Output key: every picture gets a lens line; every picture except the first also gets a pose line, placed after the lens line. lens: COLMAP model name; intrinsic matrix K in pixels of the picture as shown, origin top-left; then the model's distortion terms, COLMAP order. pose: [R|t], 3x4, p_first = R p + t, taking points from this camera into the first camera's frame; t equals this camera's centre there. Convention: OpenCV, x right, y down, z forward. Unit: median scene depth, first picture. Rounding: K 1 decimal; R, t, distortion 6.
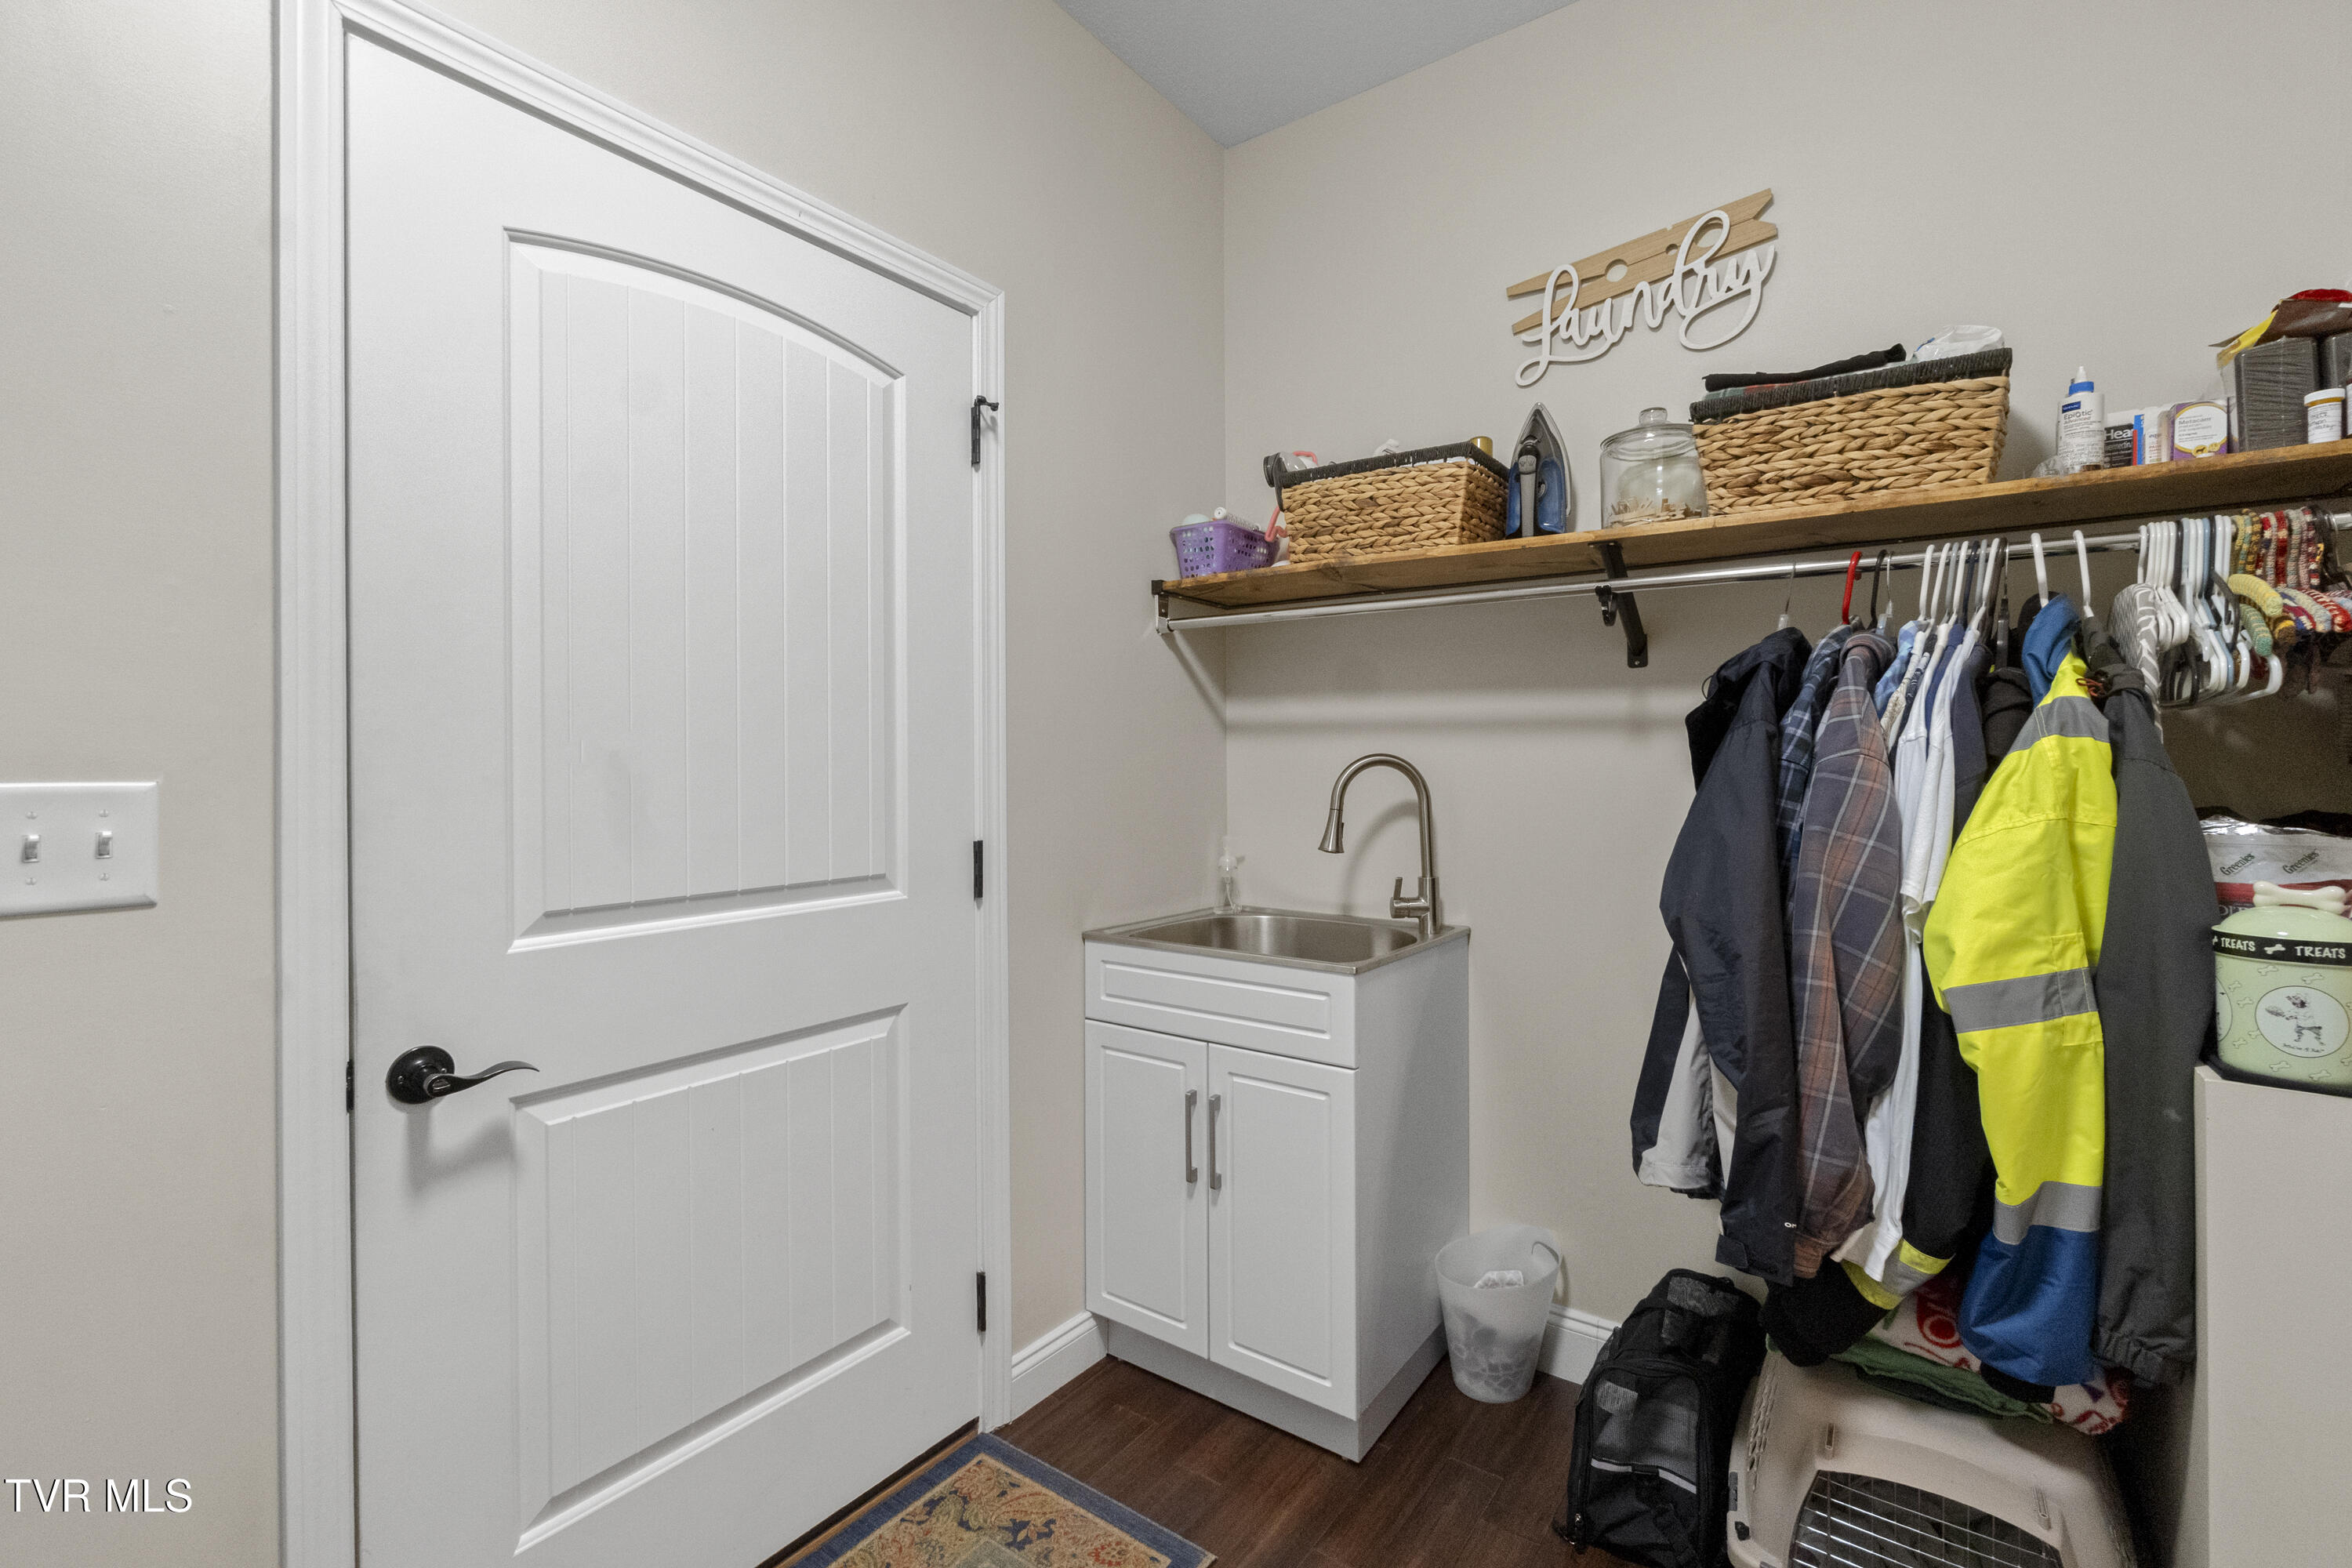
lens RADIAL K [[1015.5, 0, 1179.3], [0, 1015.5, 792.3], [0, 0, 1]] dist [-0.004076, 0.000939]
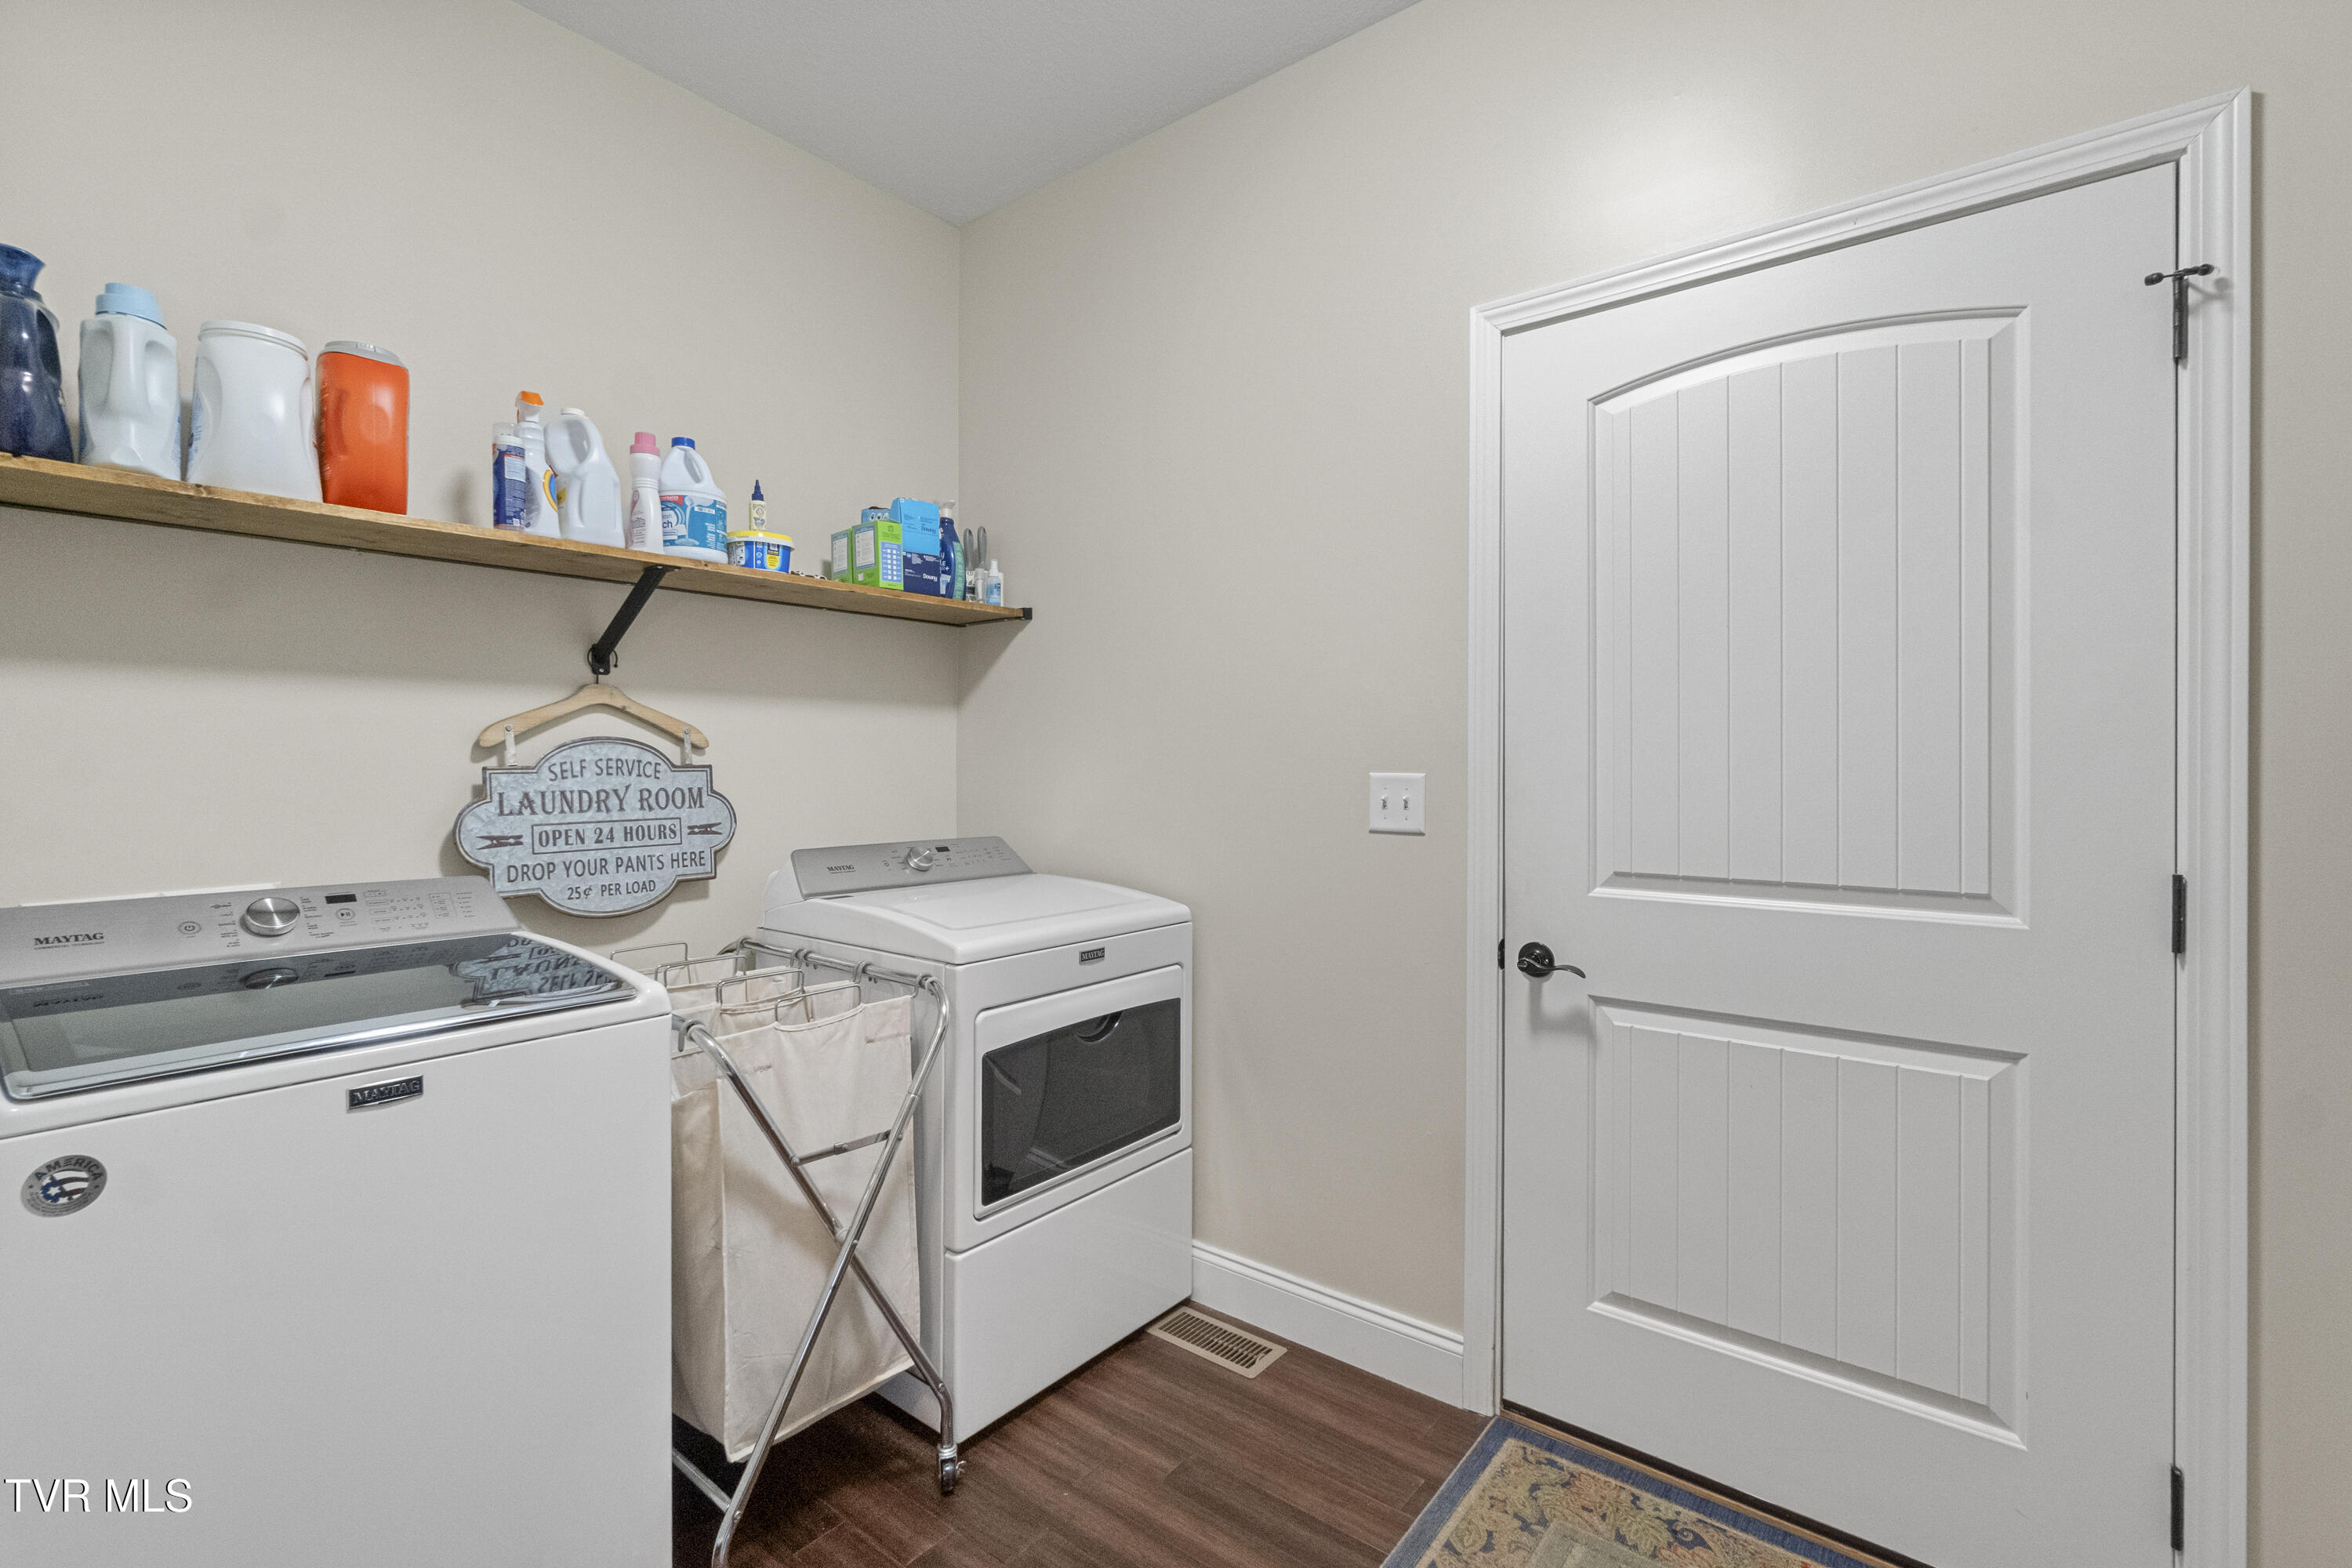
lens RADIAL K [[1015.5, 0, 1179.3], [0, 1015.5, 792.3], [0, 0, 1]] dist [-0.004076, 0.000939]
pose [[-0.022051, 0.039806, -0.998964, 0.780550], [-0.026231, 0.998840, 0.040380, -0.031813], [0.999413, 0.027094, -0.020982, 0.425342]]
